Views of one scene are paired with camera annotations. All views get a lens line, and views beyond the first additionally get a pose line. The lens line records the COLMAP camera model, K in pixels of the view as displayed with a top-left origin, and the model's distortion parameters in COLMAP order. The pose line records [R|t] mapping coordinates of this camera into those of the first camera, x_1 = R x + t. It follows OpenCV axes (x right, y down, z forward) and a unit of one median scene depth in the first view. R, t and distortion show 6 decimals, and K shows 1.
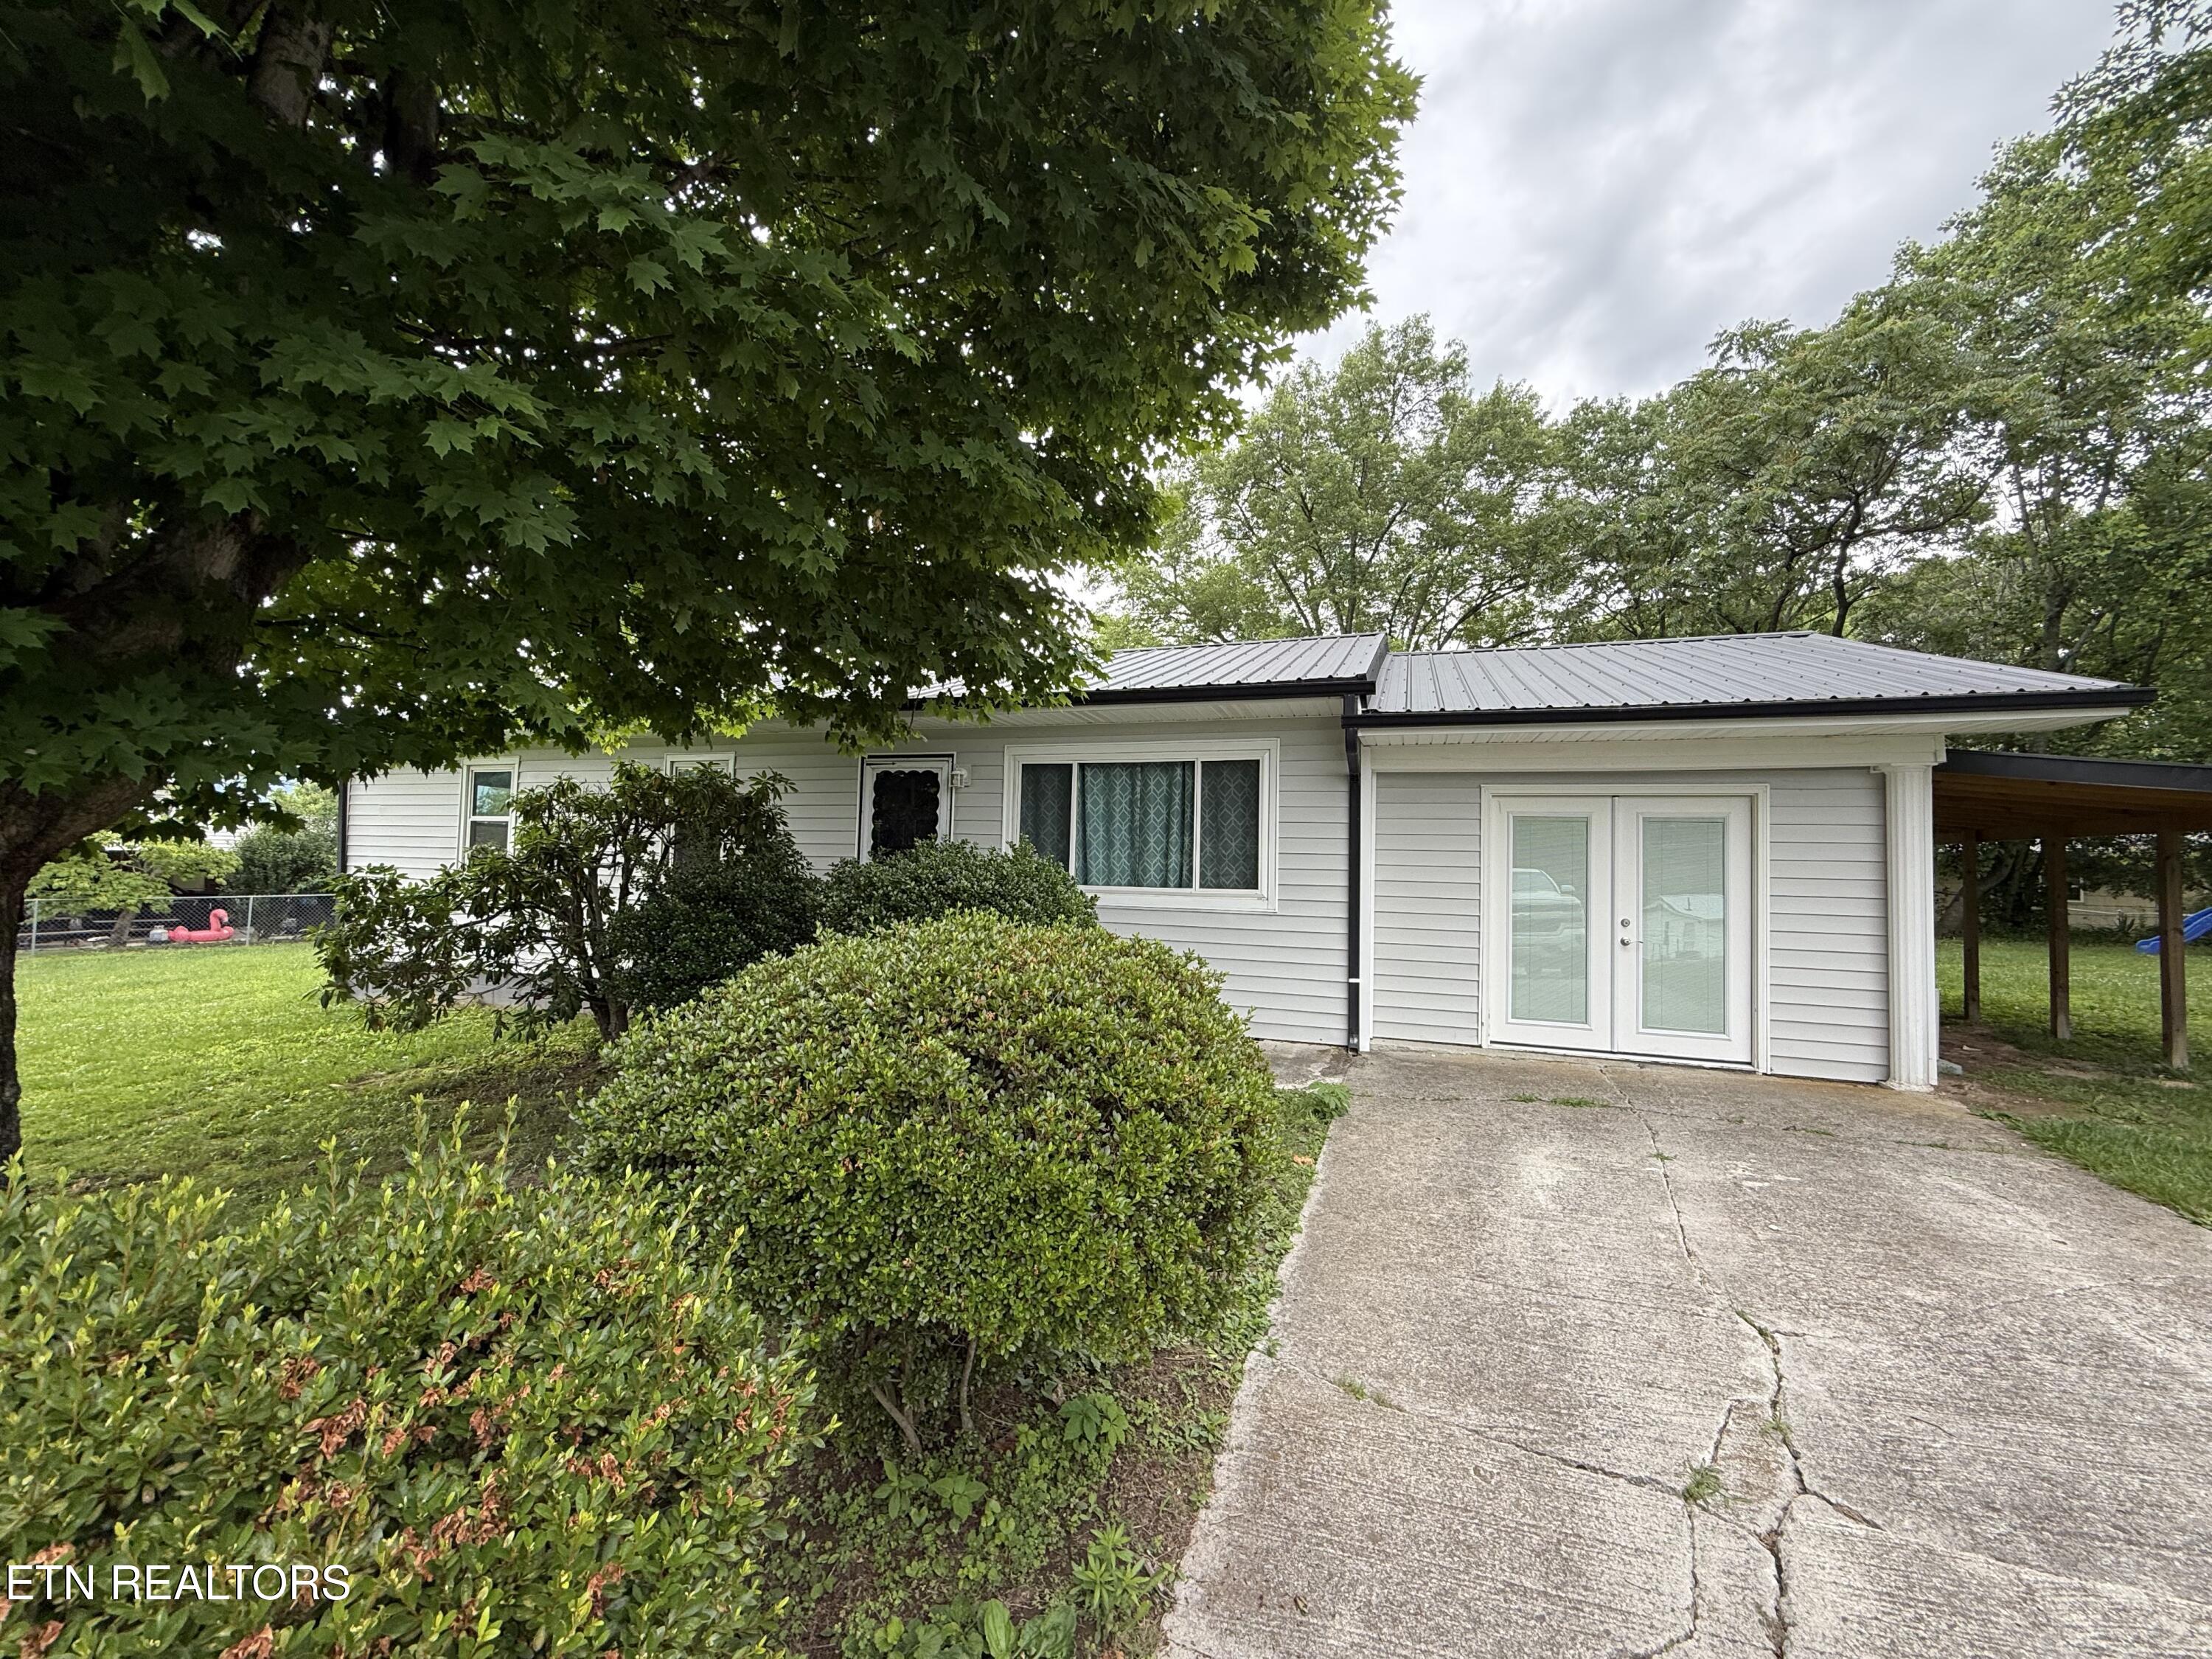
lens RADIAL K [[880.1, 0, 1097.3], [0, 880.1, 834.8], [0, 0, 1]] dist [-0.005742, 0.000459]
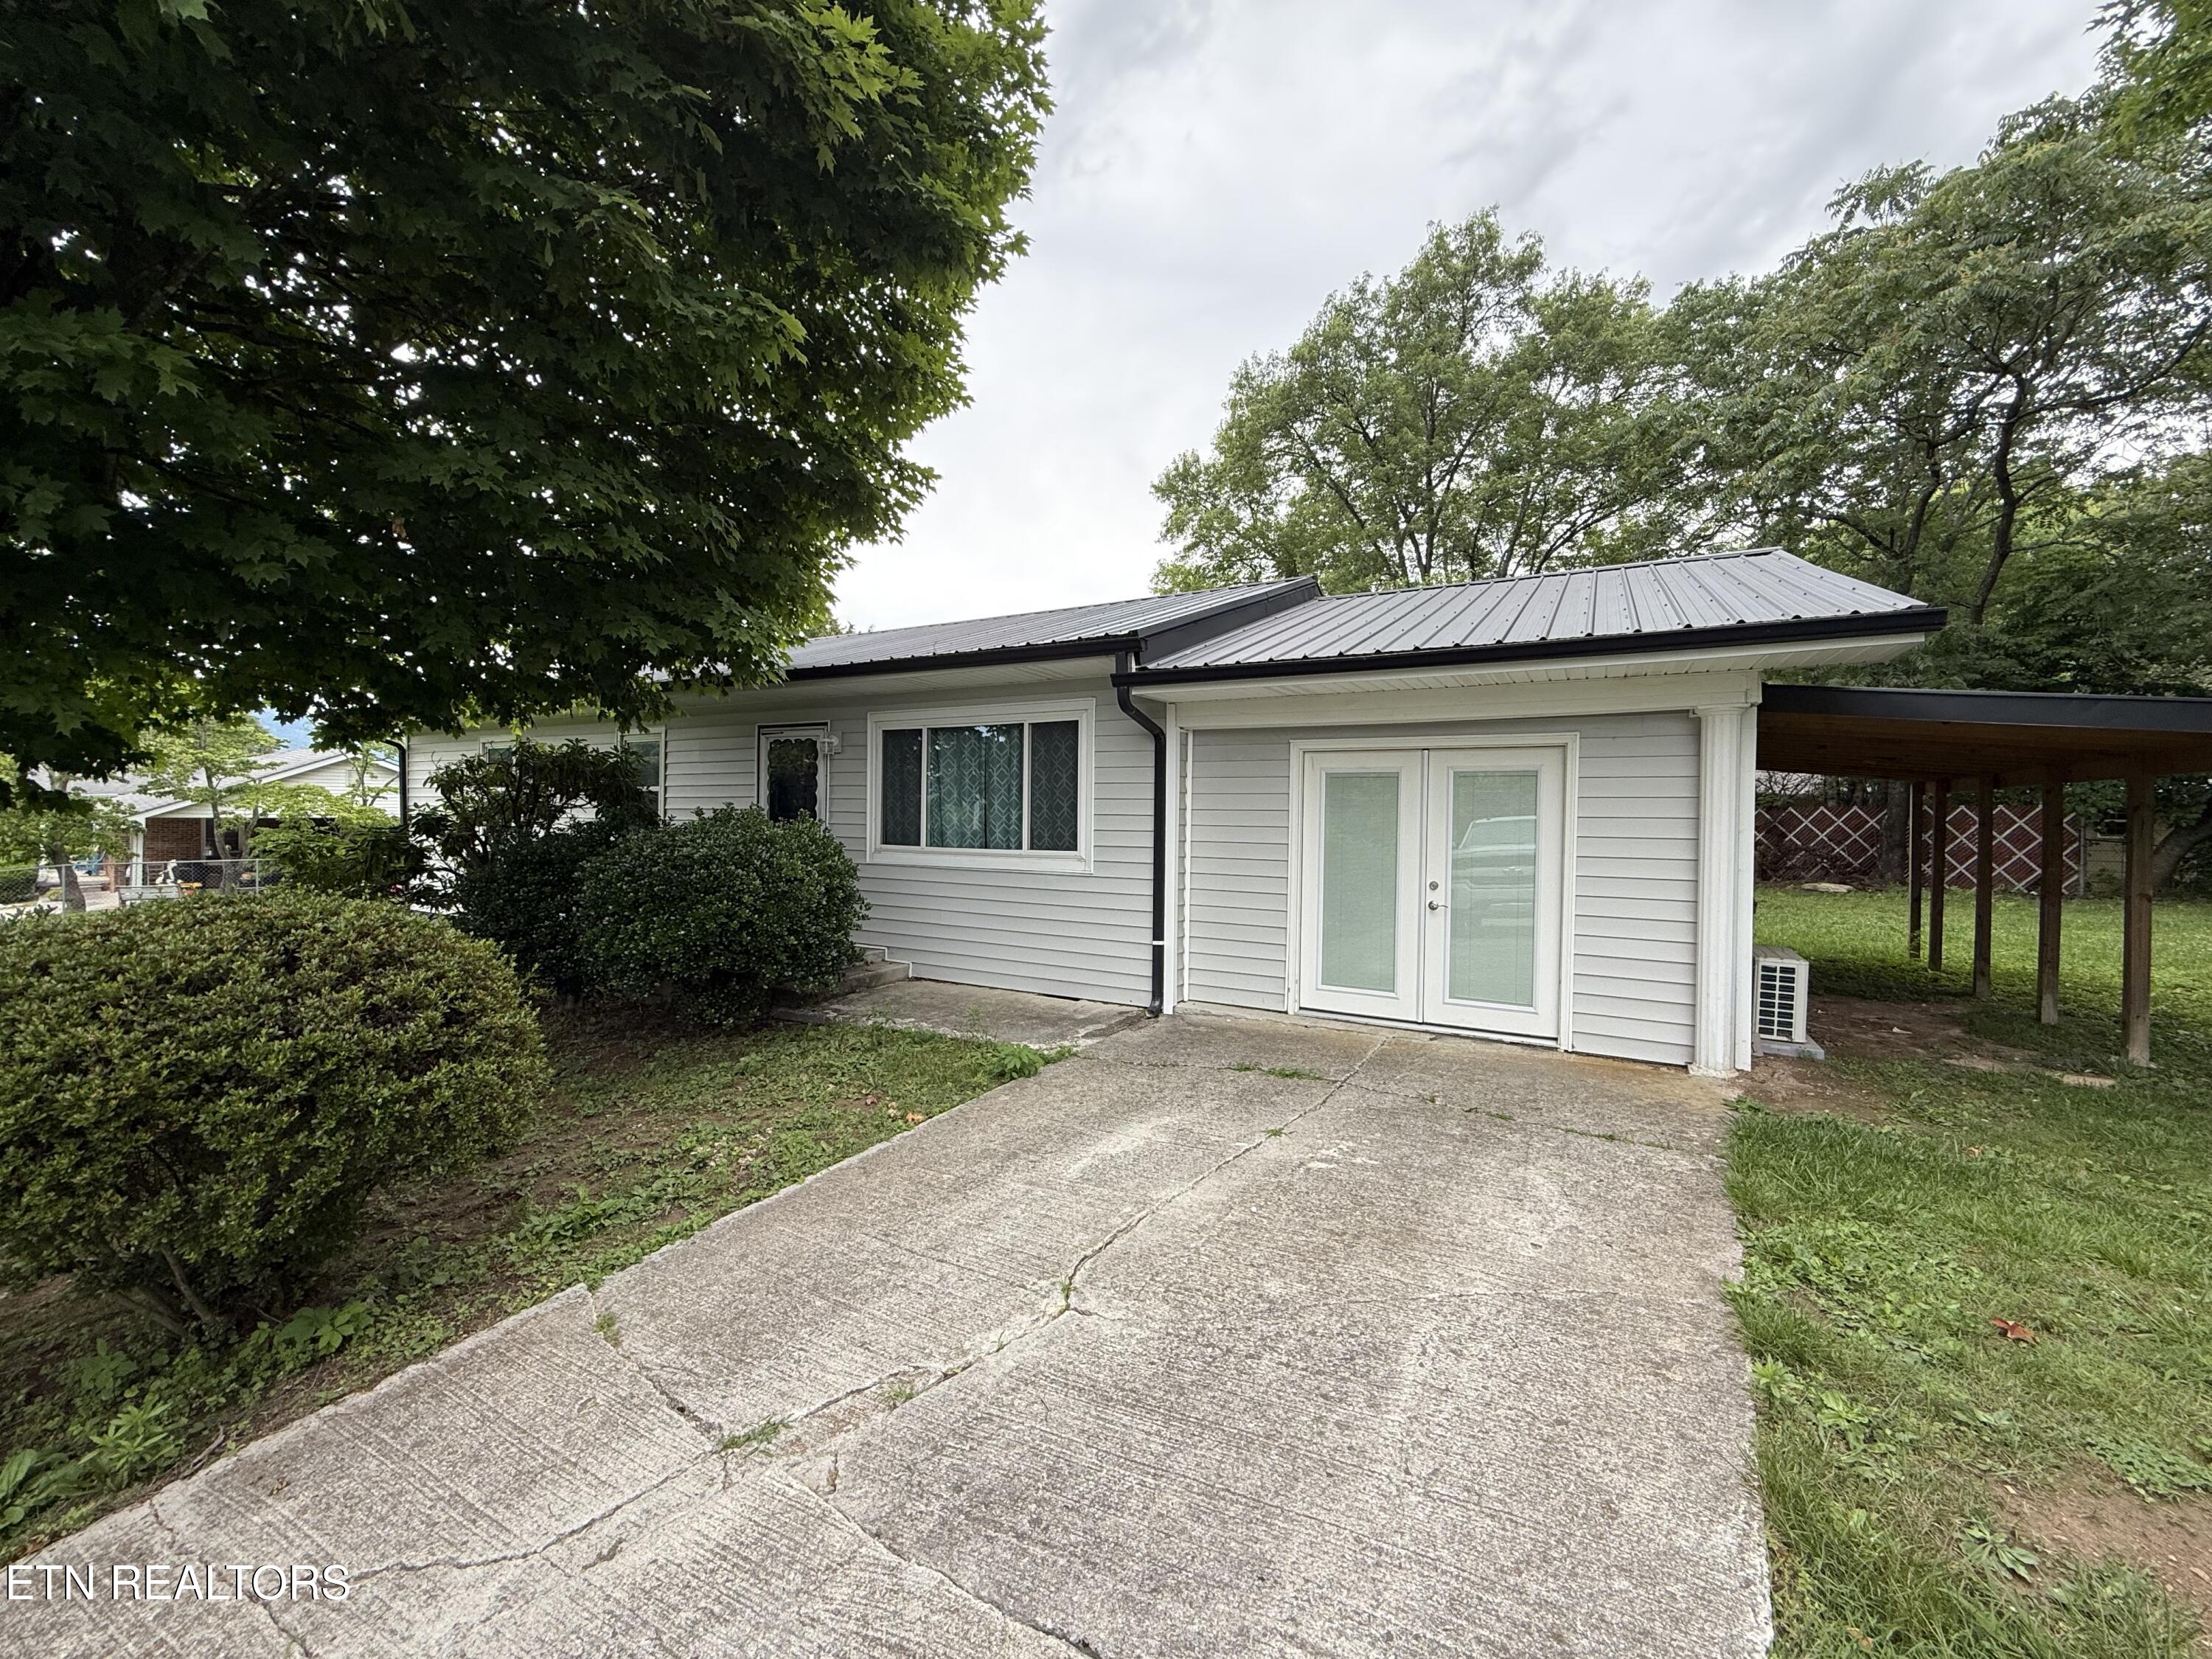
lens RADIAL K [[880.1, 0, 1088.1], [0, 880.1, 835.4], [0, 0, 1]] dist [-0.005742, 0.000459]
pose [[0.985240, -0.009010, -0.170940, 0.382125], [0.018213, 0.998463, 0.052343, -0.007818], [0.170205, -0.054683, 0.983890, 0.021324]]
